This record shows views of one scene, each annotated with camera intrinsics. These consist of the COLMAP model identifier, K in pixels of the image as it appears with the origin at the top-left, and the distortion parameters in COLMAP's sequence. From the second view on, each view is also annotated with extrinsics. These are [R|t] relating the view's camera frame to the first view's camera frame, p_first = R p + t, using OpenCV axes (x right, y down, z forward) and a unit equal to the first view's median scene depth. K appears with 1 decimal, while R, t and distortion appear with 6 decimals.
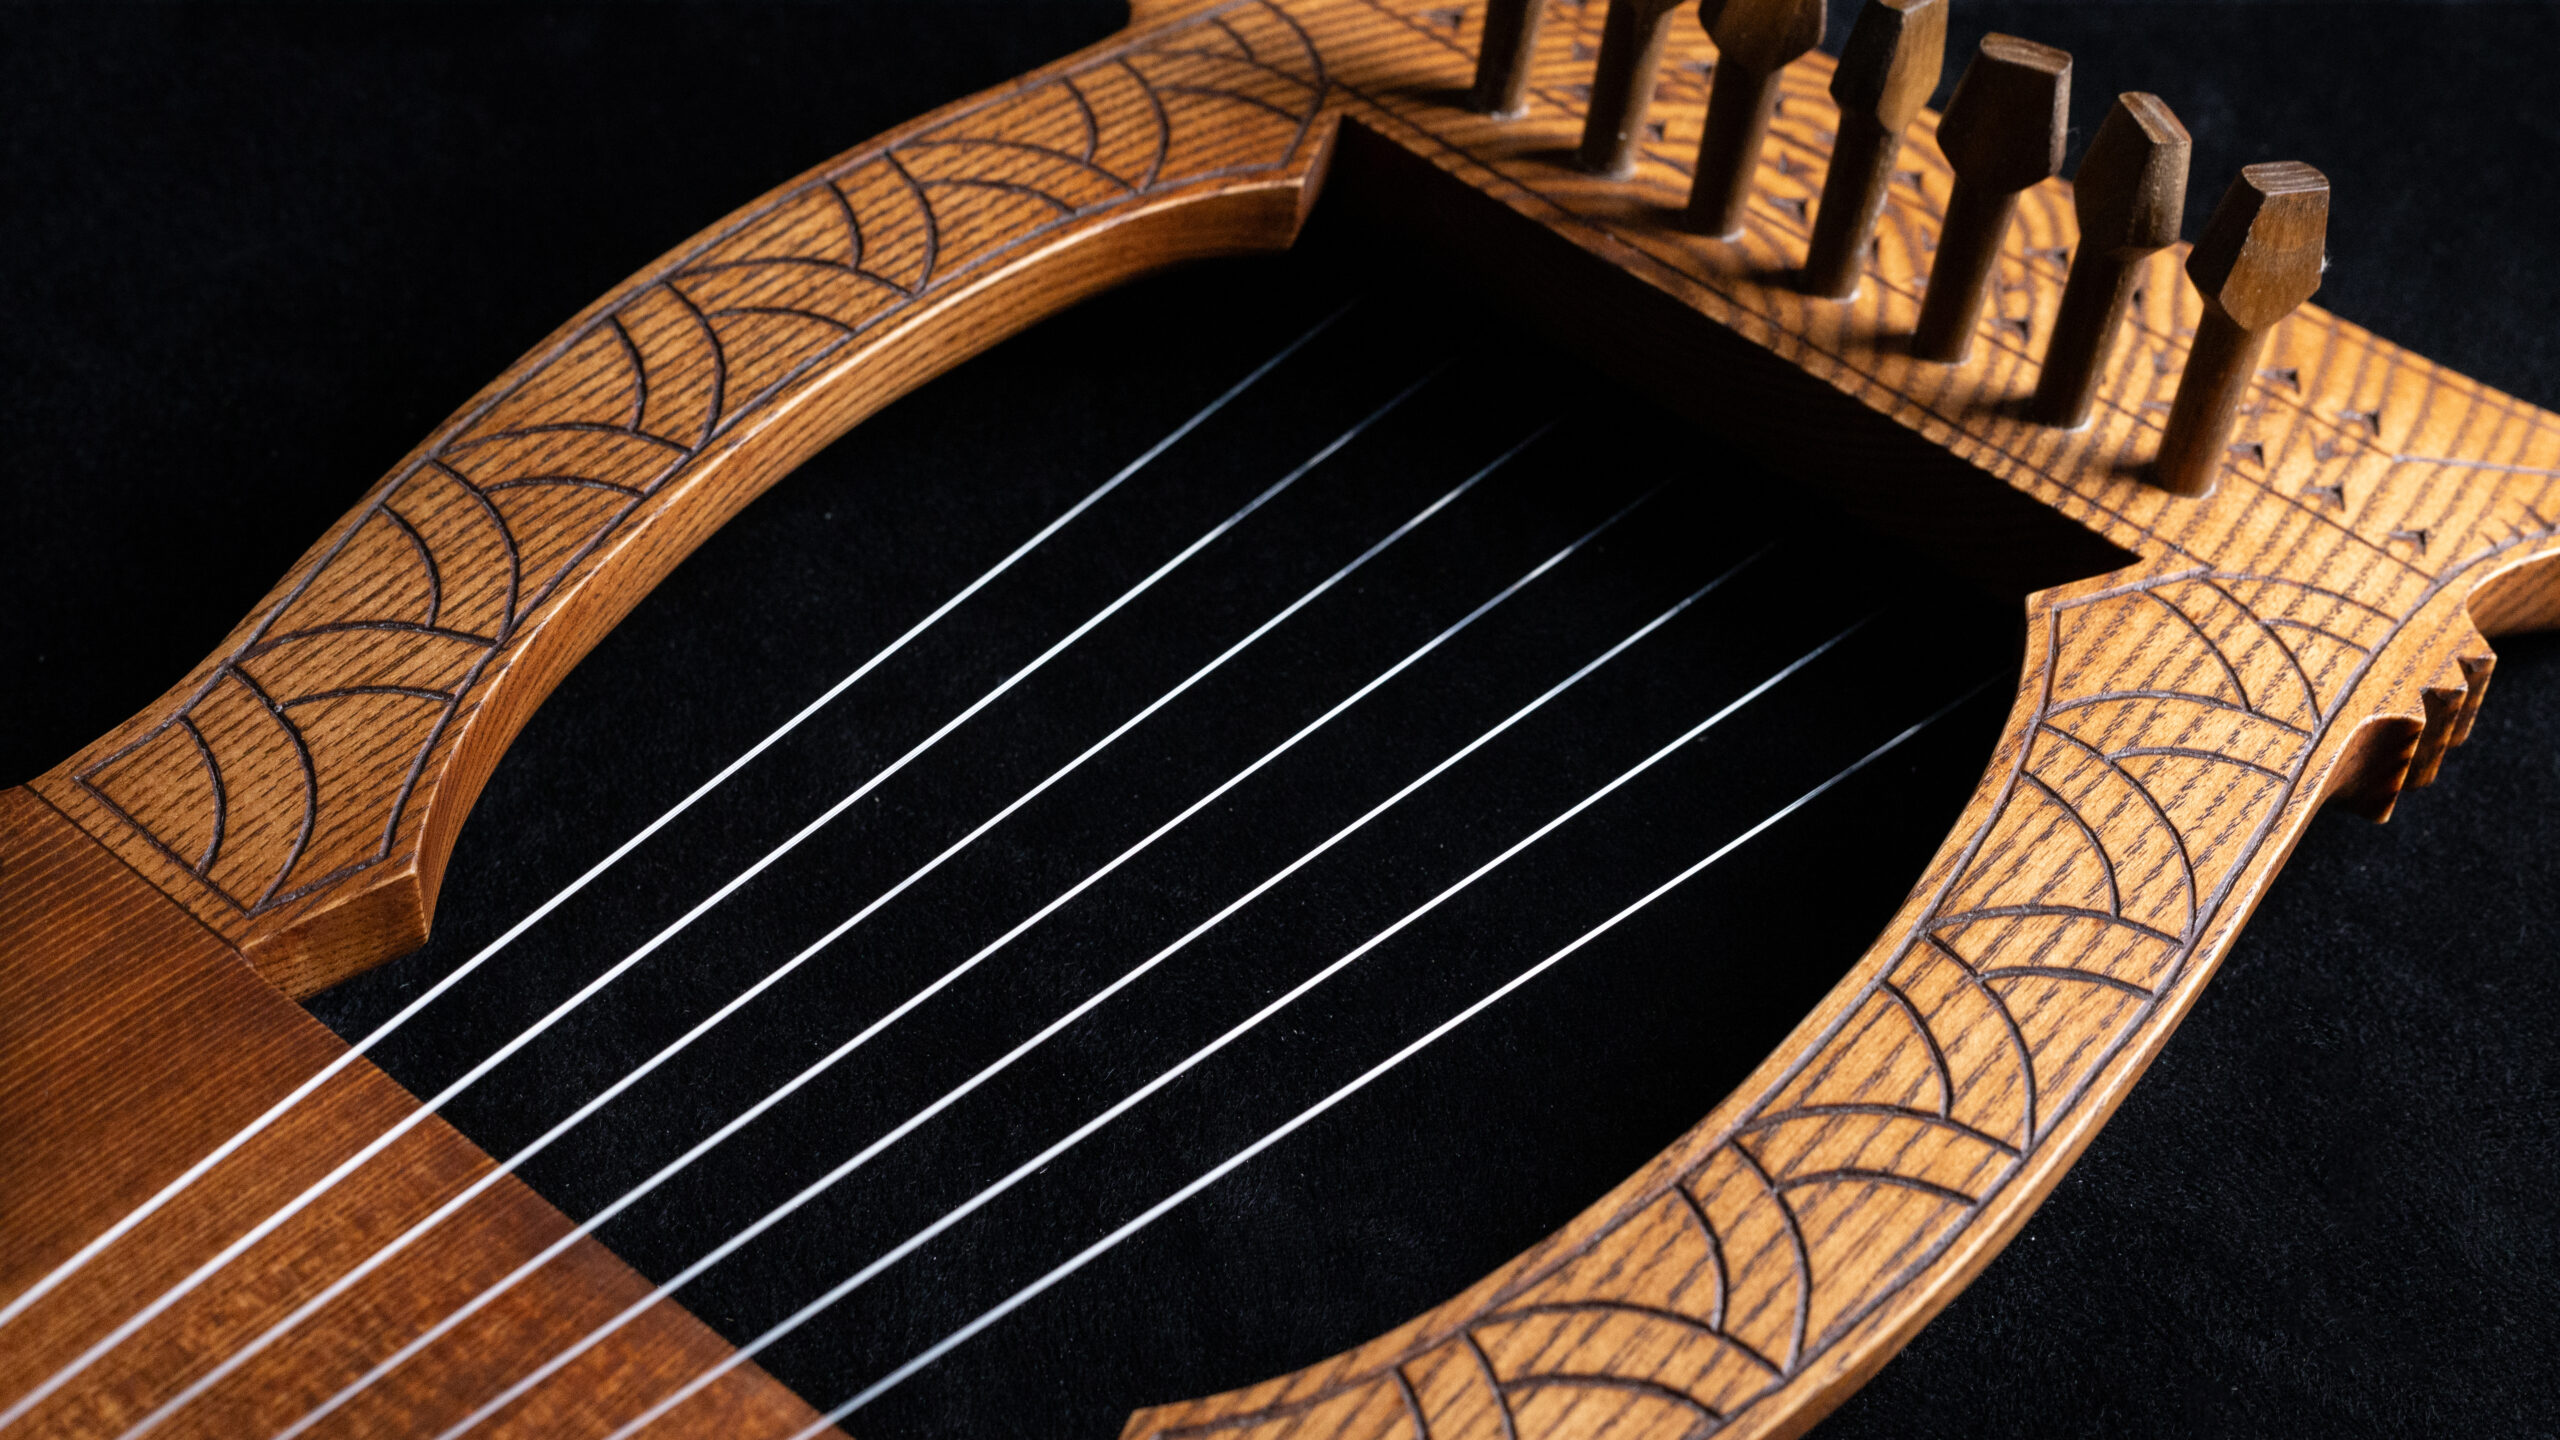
lens RADIAL K [[4049.1, 0, 1286.0], [0, 4049.1, 803.1], [0, 0, 1]] dist [-0.008897, -0.028862]
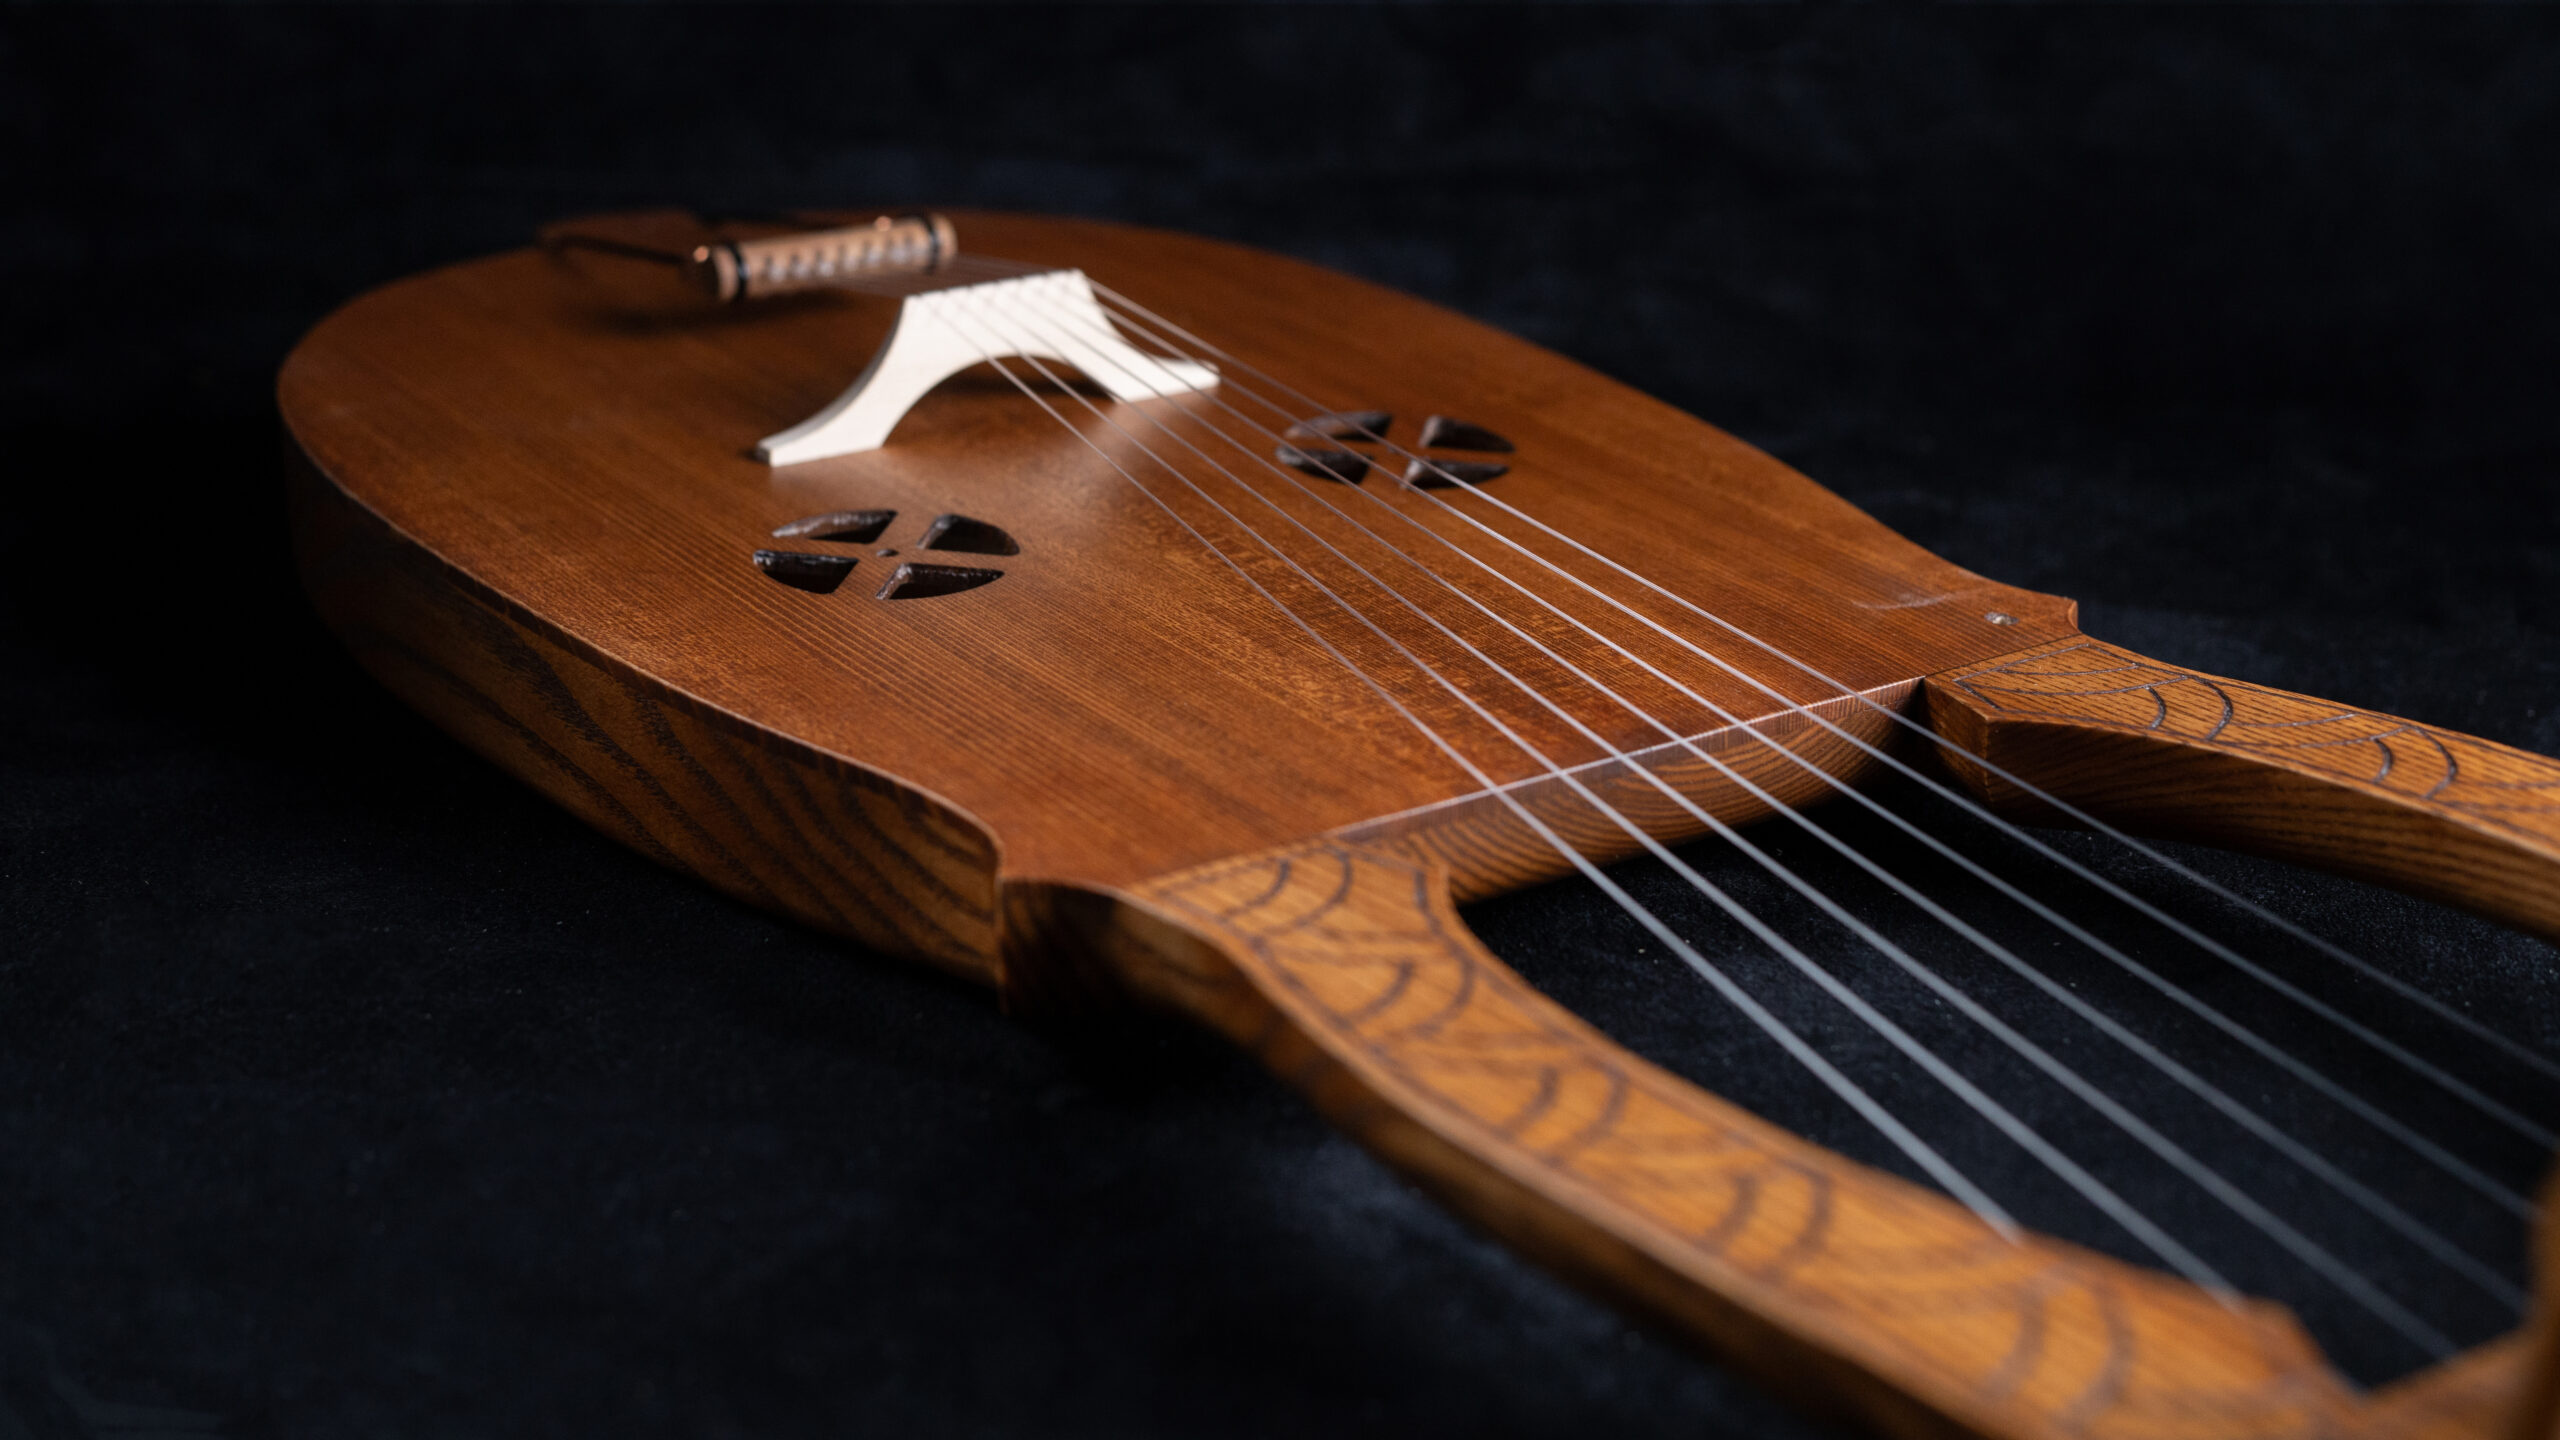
lens RADIAL K [[3886.2, 0, 1277.8], [0, 3886.2, 689.2], [0, 0, 1]] dist [-0.000629, -0.000526]
pose [[-0.256150, 0.296761, -0.919957, 1.009935], [-0.724047, 0.571630, 0.385999, -0.307721], [0.640424, 0.764966, 0.068445, 0.680081]]
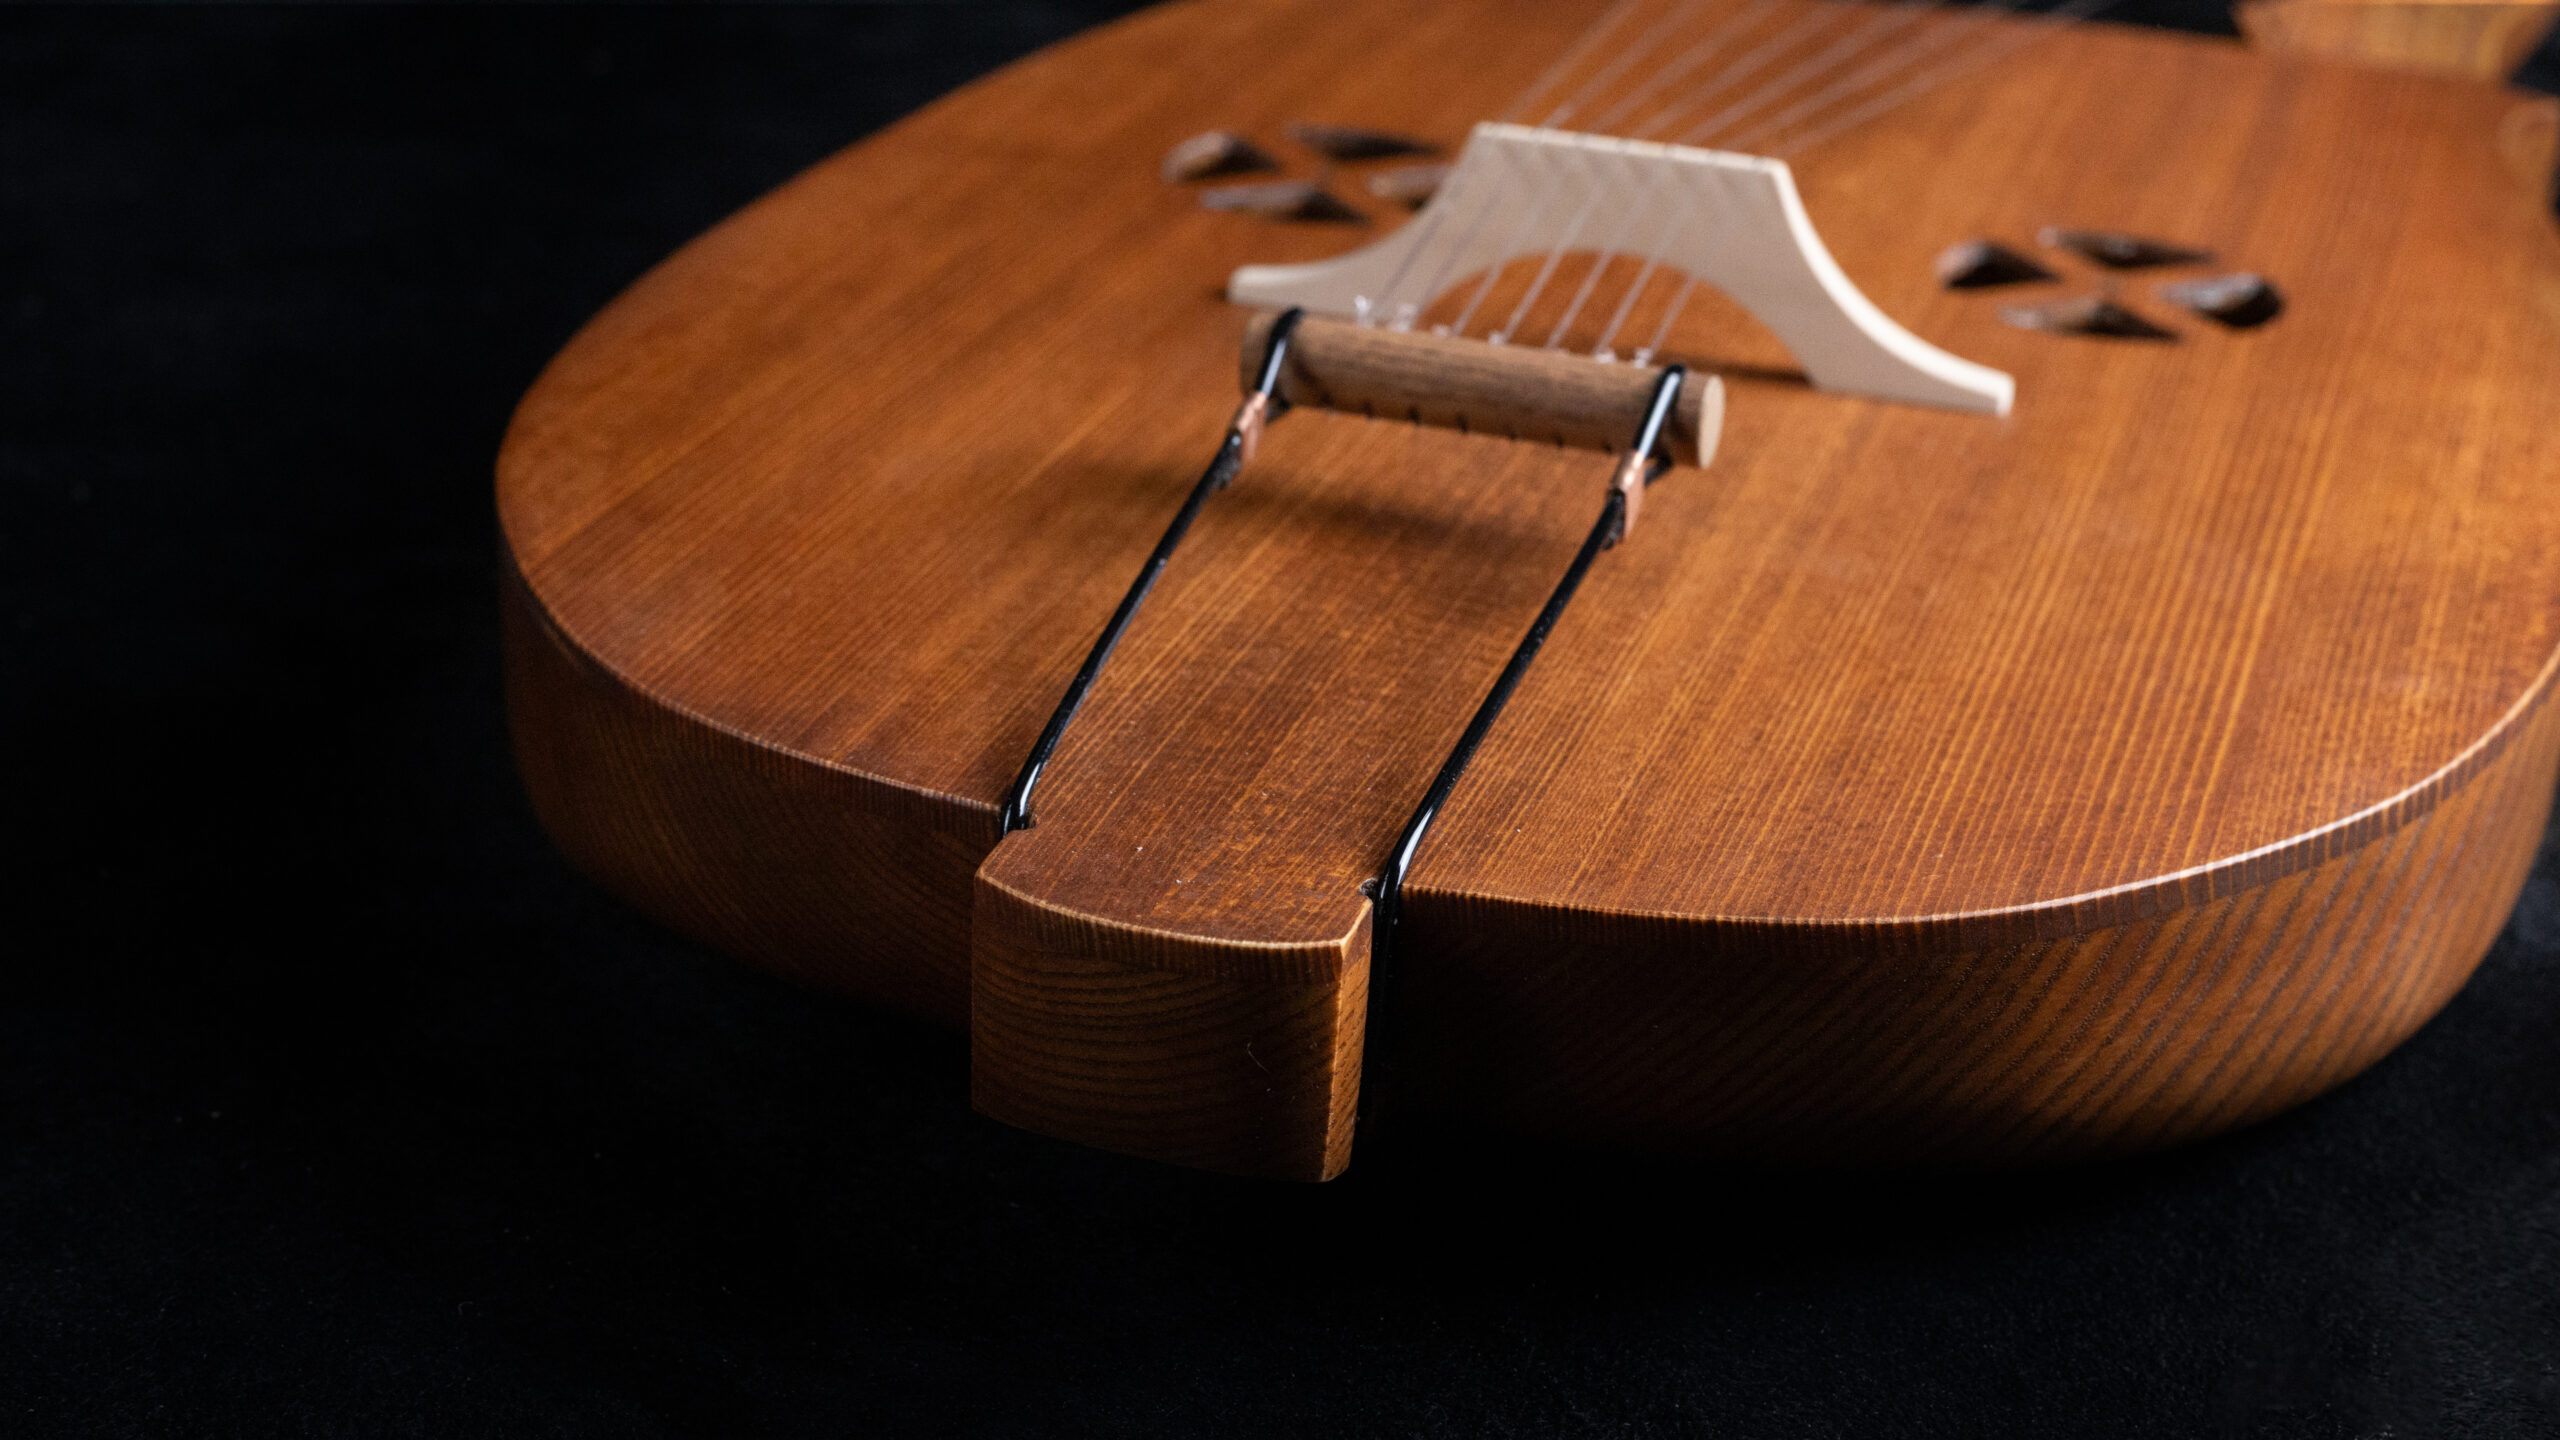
lens RADIAL K [[4181.0, 0, 1229.3], [0, 4181.0, 720.3], [0, 0, 1]] dist [0.025576, 0.061520]
pose [[0.931790, -0.170543, 0.320441, -0.849282], [0.271793, 0.912926, -0.304458, 0.688400], [-0.240616, 0.370785, 0.897008, -0.279755]]
